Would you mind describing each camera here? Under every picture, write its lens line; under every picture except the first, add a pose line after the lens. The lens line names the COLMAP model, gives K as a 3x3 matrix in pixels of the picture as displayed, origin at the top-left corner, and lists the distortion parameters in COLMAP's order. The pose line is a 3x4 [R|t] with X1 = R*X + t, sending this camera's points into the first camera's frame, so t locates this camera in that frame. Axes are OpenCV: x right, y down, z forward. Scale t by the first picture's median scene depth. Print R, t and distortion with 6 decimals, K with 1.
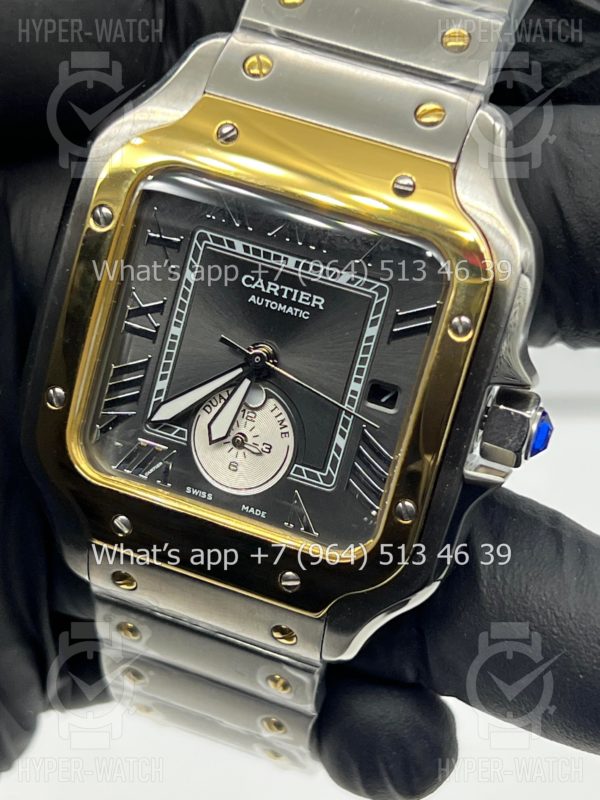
lens RADIAL K [[1845.6, 0, 336.3], [0, 1845.6, 364.6], [0, 0, 1]] dist [0.151365, 0.000000]
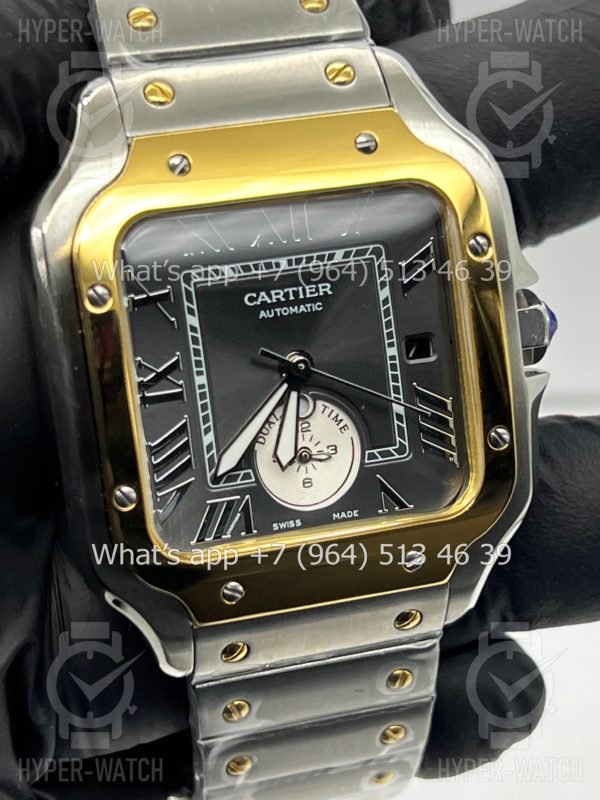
lens RADIAL K [[1845.6, 0, 298.3], [0, 1845.6, 394.6], [0, 0, 1]] dist [0.151365, 0.000000]
pose [[0.818026, -0.413979, 0.399318, -0.433237], [0.423480, 0.903280, 0.068921, -0.056294], [-0.389228, 0.112724, 0.914218, 0.113010]]
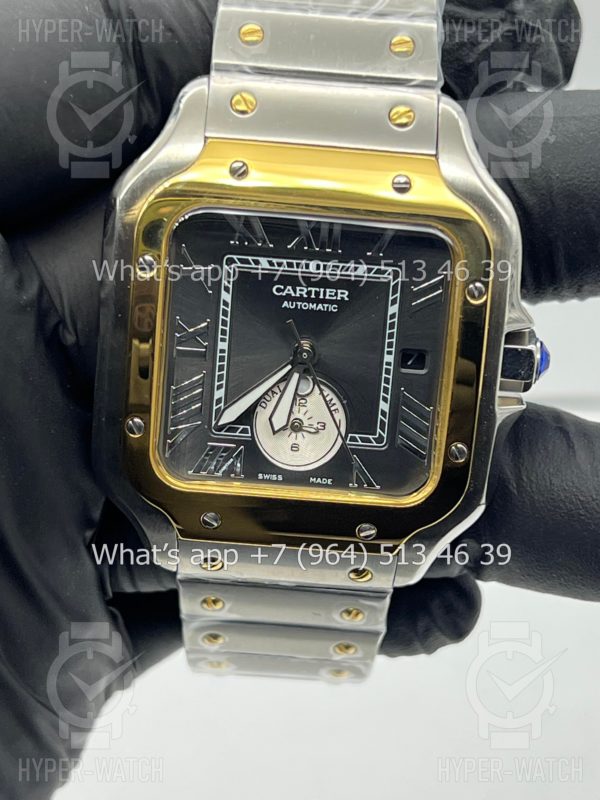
lens RADIAL K [[1845.6, 0, 312.7], [0, 1845.6, 372.1], [0, 0, 1]] dist [0.151365, 0.000000]
pose [[0.954532, -0.232026, 0.187169, -0.254444], [0.214350, 0.970544, 0.109997, -0.117523], [-0.207178, -0.064876, 0.976150, -0.131632]]
